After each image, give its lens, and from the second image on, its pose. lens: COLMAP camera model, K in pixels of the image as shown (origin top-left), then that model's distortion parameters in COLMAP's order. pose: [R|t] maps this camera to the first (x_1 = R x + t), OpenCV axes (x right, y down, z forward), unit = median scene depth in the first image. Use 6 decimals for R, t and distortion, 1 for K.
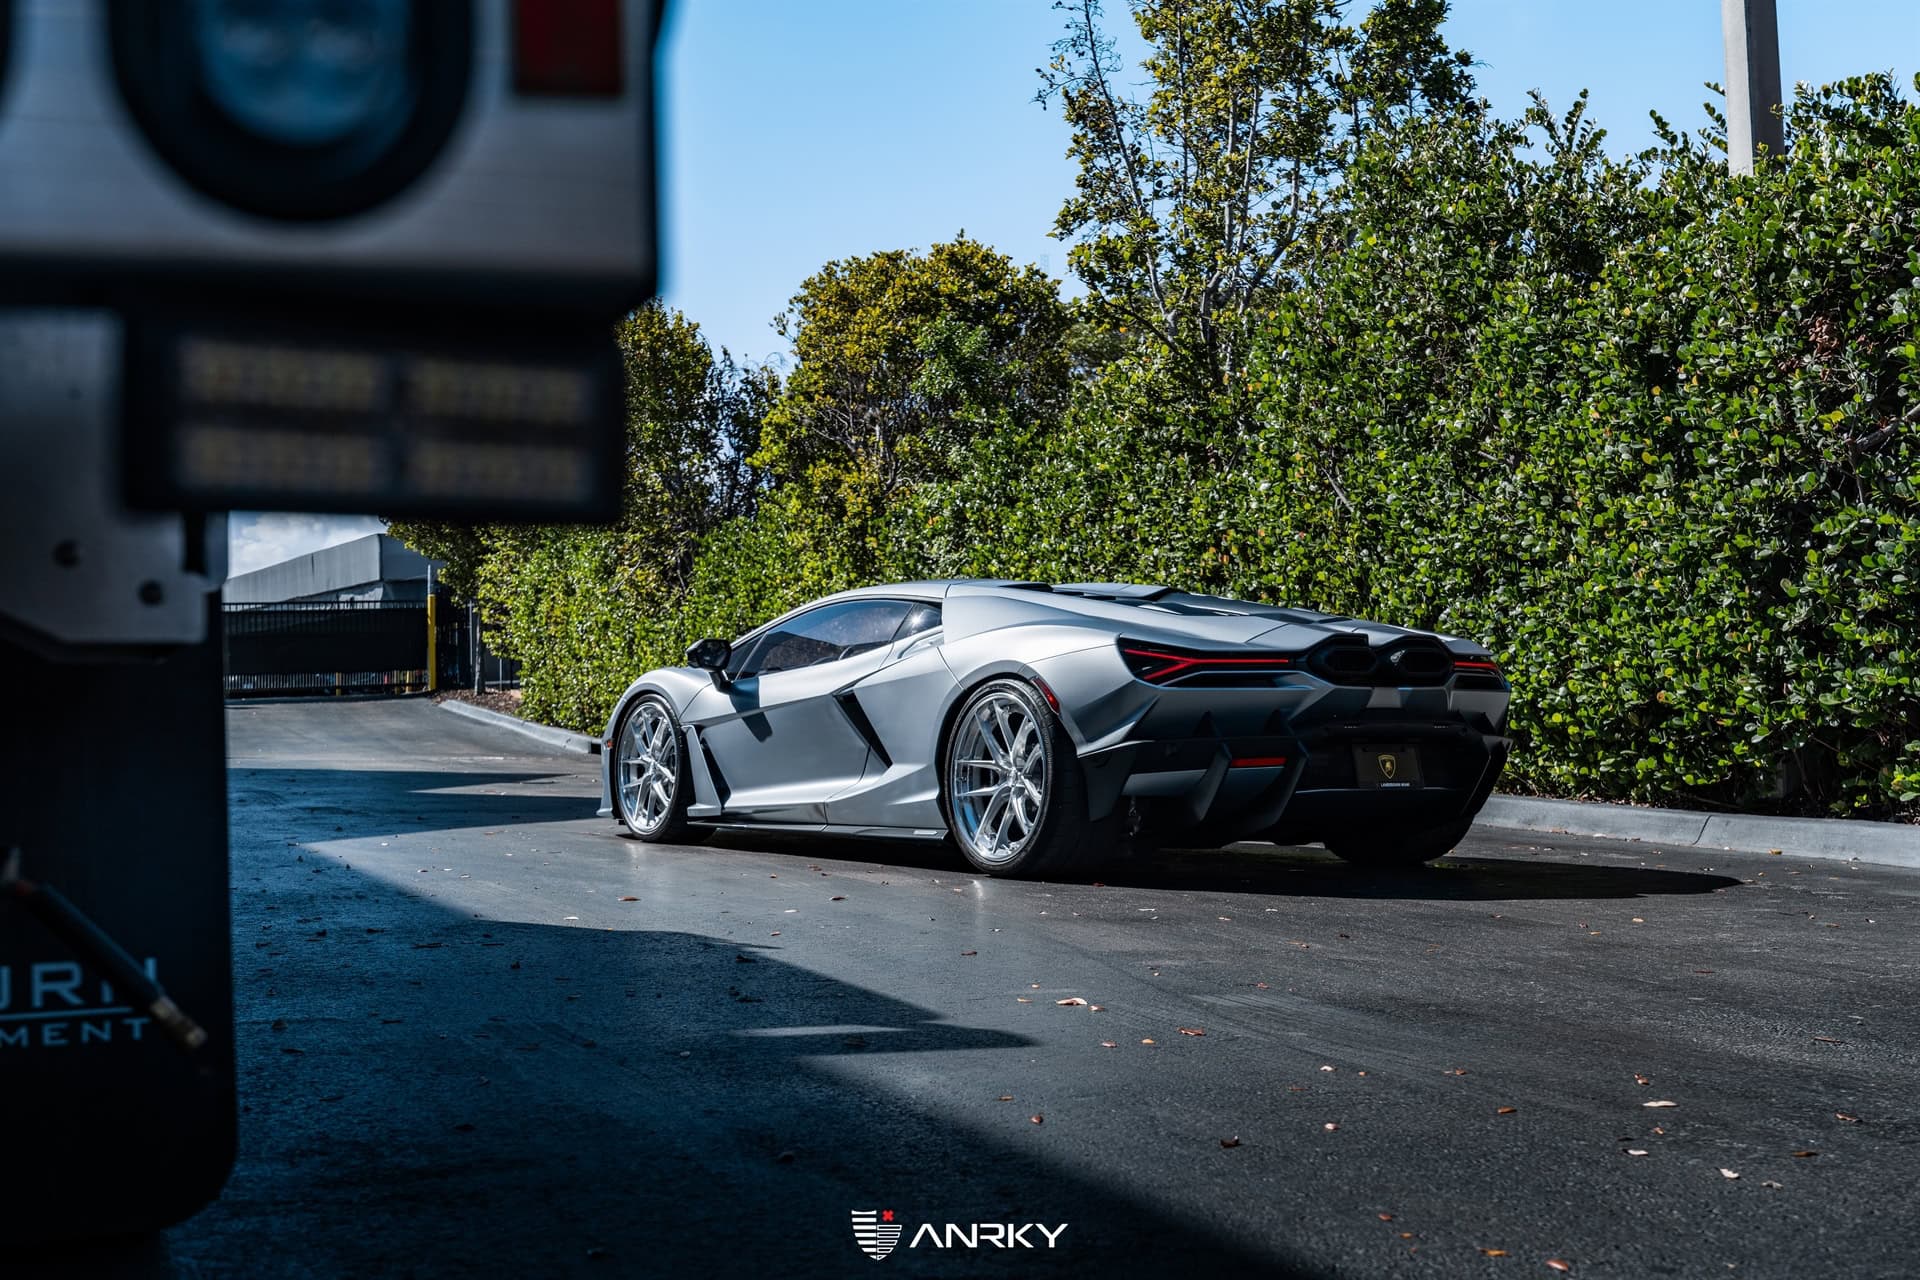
lens RADIAL K [[2716.3, 0, 985.3], [0, 2716.3, 637.6], [0, 0, 1]] dist [0.063481, -0.033354]
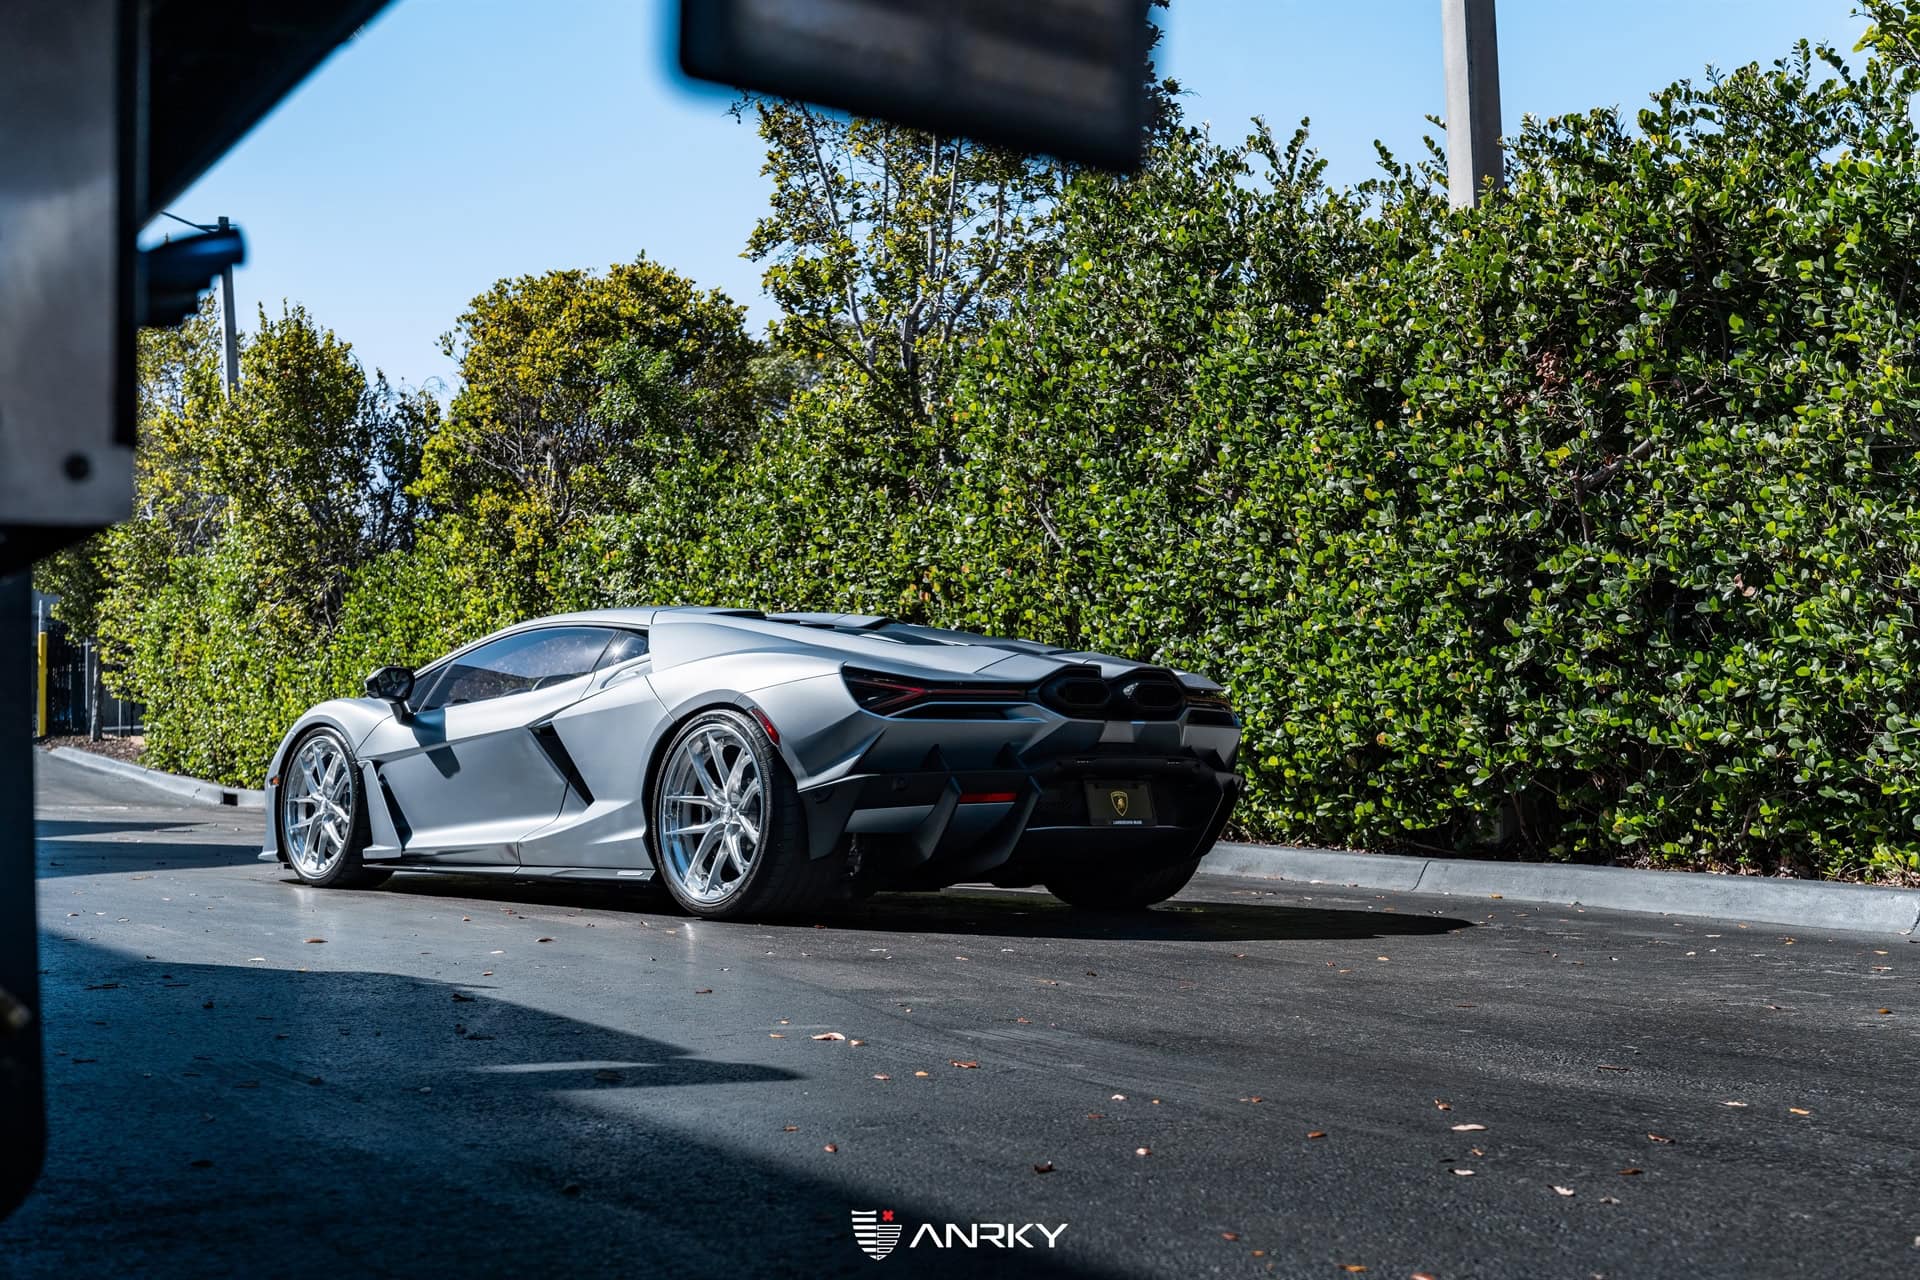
lens RADIAL K [[2835.5, 0, 995.2], [0, 2835.5, 640.6], [0, 0, 1]] dist [0.080523, -0.107944]
pose [[0.992174, 0.012082, 0.124277, -0.014146], [-0.009852, 0.999779, -0.018548, 0.005975], [-0.124474, 0.017179, 0.992074, 0.006600]]
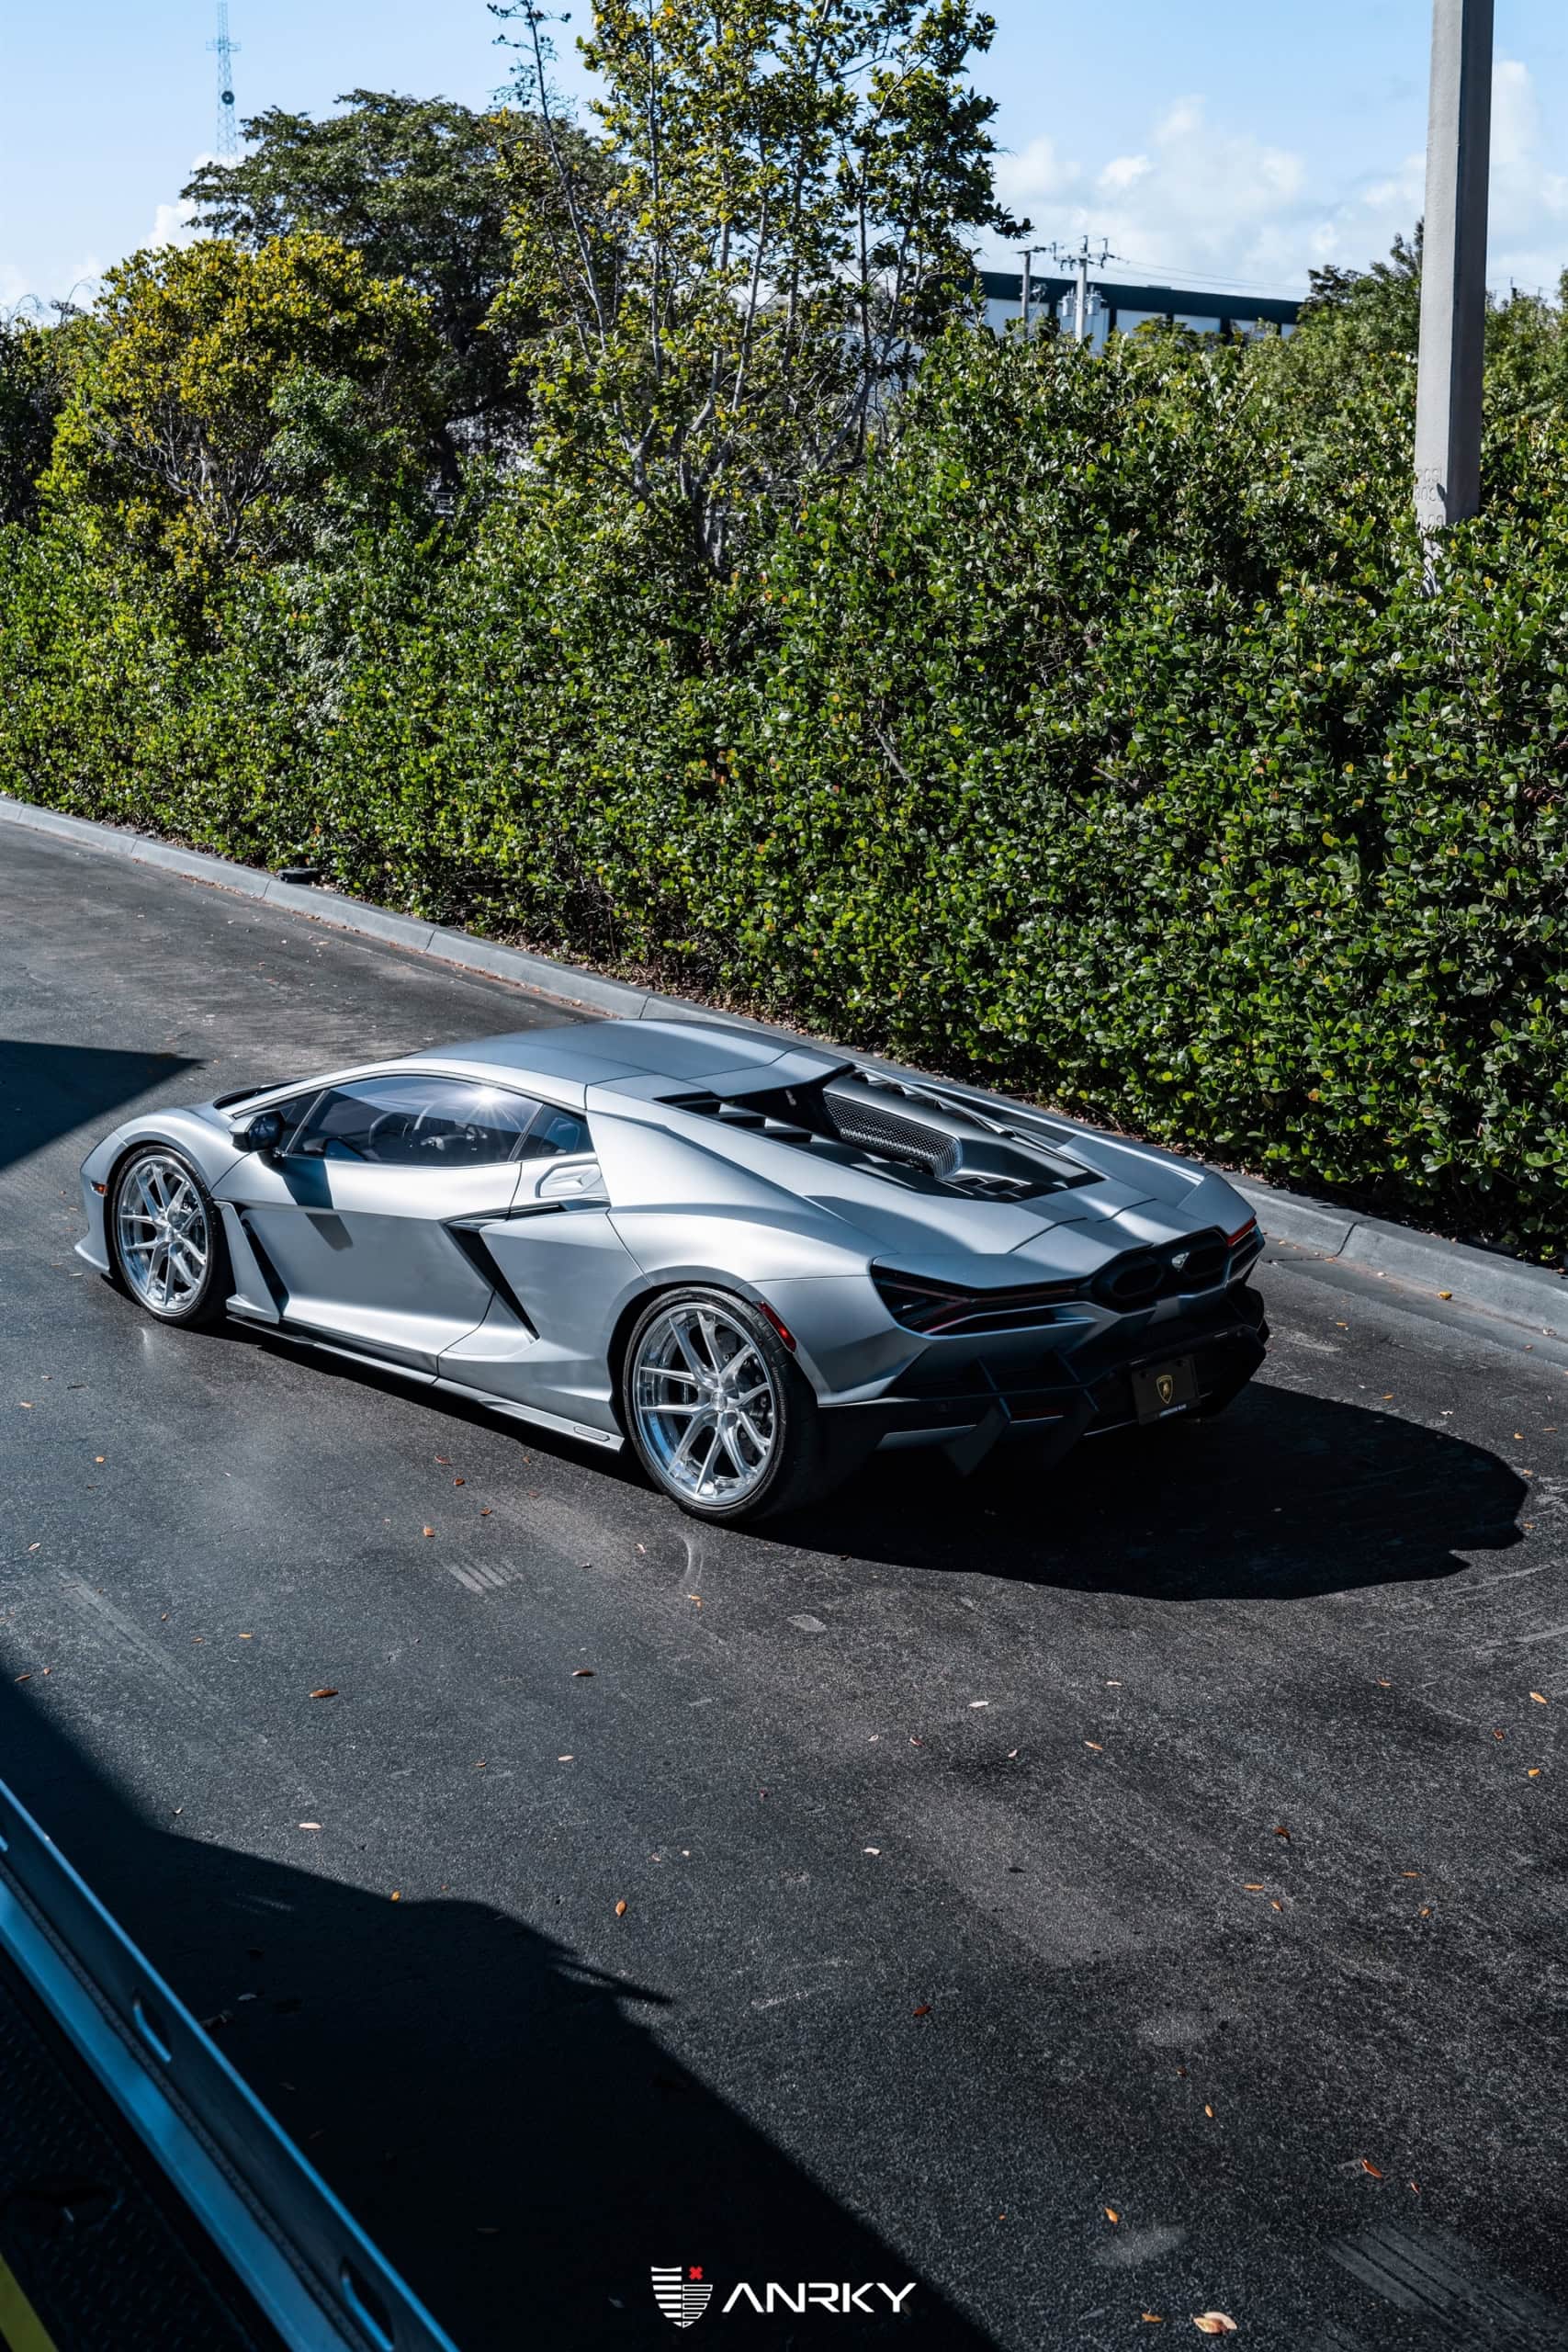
lens RADIAL K [[2845.0, 0, 792.1], [0, 2845.0, 1167.1], [0, 0, 1]] dist [0.044276, 0.014783]
pose [[0.976488, -0.025324, 0.214079, -0.103848], [-0.028195, 0.969542, 0.243297, -0.156345], [-0.213719, -0.243612, 0.946032, 0.133255]]
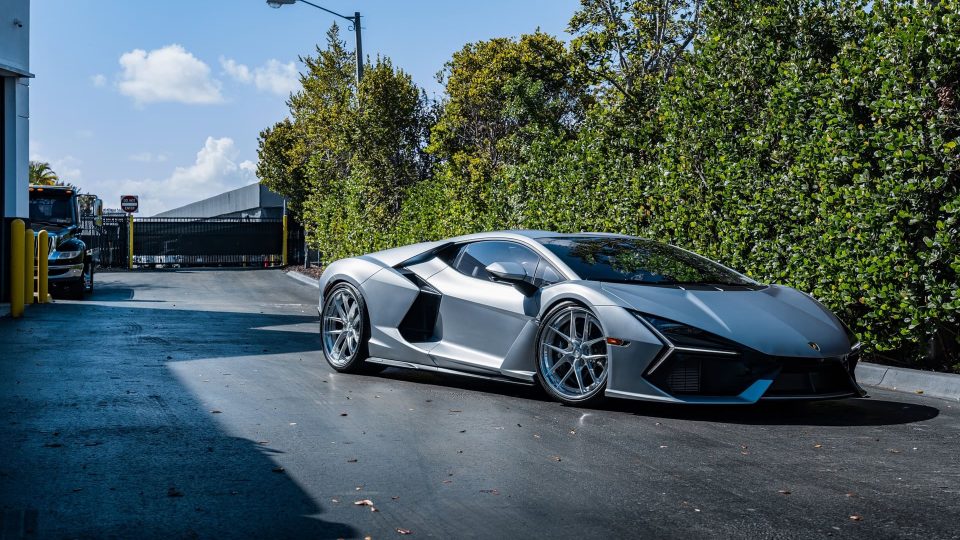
lens RADIAL K [[1424.7, 0, 492.1], [0, 1424.7, 270.4], [0, 0, 1]] dist [0.068877, -0.030060]
pose [[0.996675, 0.022137, -0.078419, 0.072181], [-0.020346, 0.999515, 0.023563, -0.012903], [0.078902, -0.021889, 0.996642, 0.052858]]
